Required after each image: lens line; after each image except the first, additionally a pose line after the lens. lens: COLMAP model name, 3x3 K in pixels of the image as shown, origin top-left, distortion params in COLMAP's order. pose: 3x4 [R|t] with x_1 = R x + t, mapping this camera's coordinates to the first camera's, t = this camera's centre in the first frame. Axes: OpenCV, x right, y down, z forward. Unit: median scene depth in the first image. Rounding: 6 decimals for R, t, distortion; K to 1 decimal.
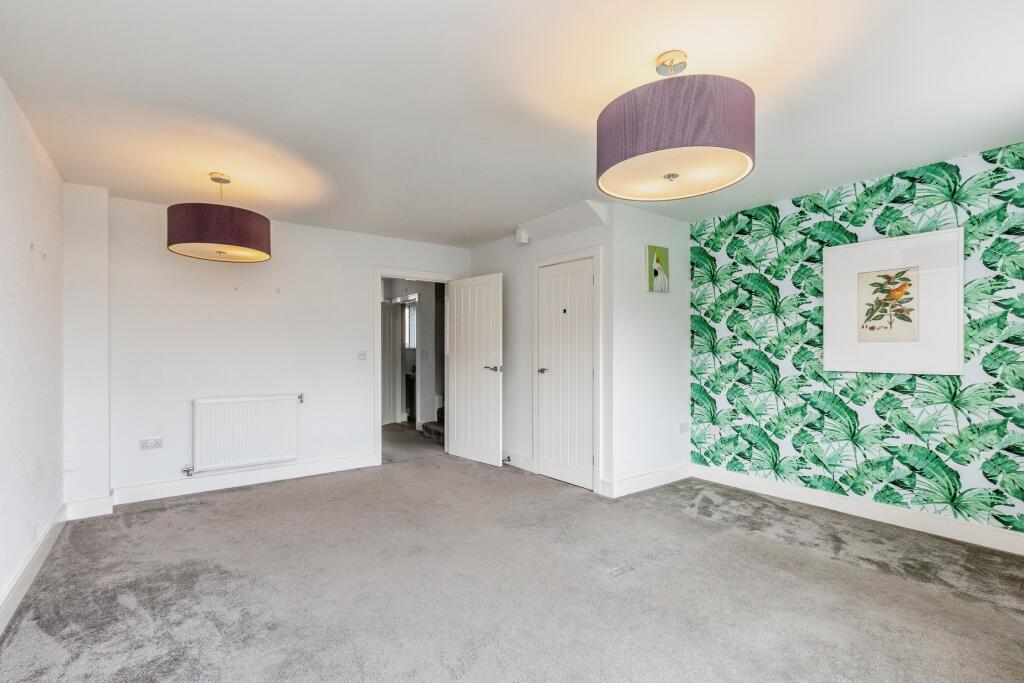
lens RADIAL K [[467.5, 0, 489.9], [0, 467.5, 357.7], [0, 0, 1]] dist [0.021777, -0.001448]
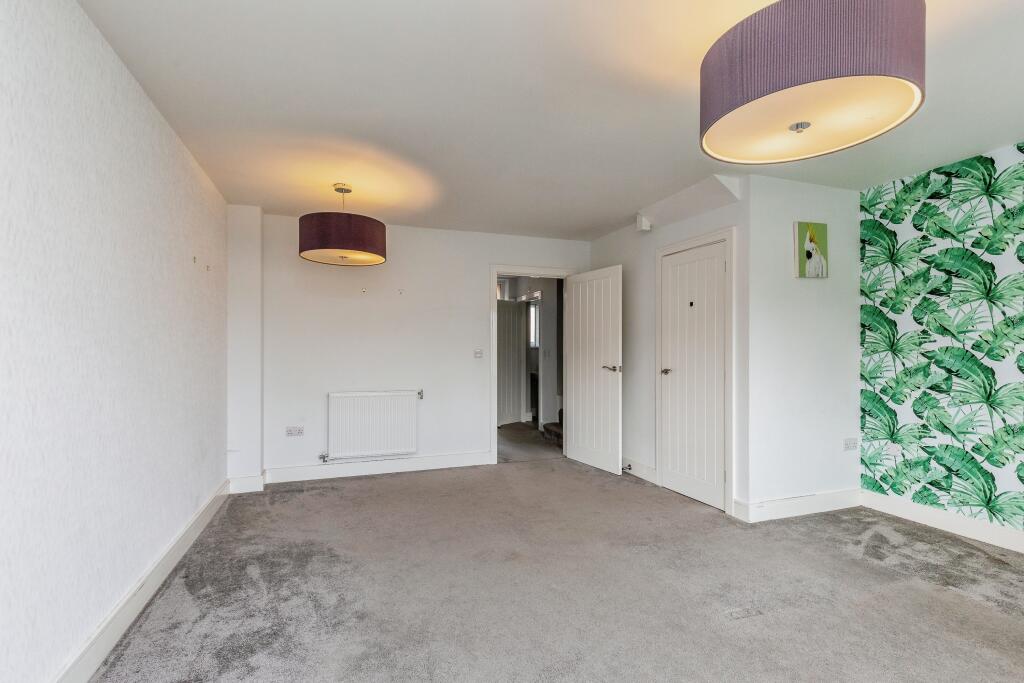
lens RADIAL K [[467.5, 0, 516.4], [0, 467.5, 355.5], [0, 0, 1]] dist [0.021777, -0.001448]
pose [[0.962716, 0.004765, -0.270471, 0.090367], [-0.006303, 0.999969, -0.004816, 0.004007], [0.270440, 0.006341, 0.962716, 0.067151]]
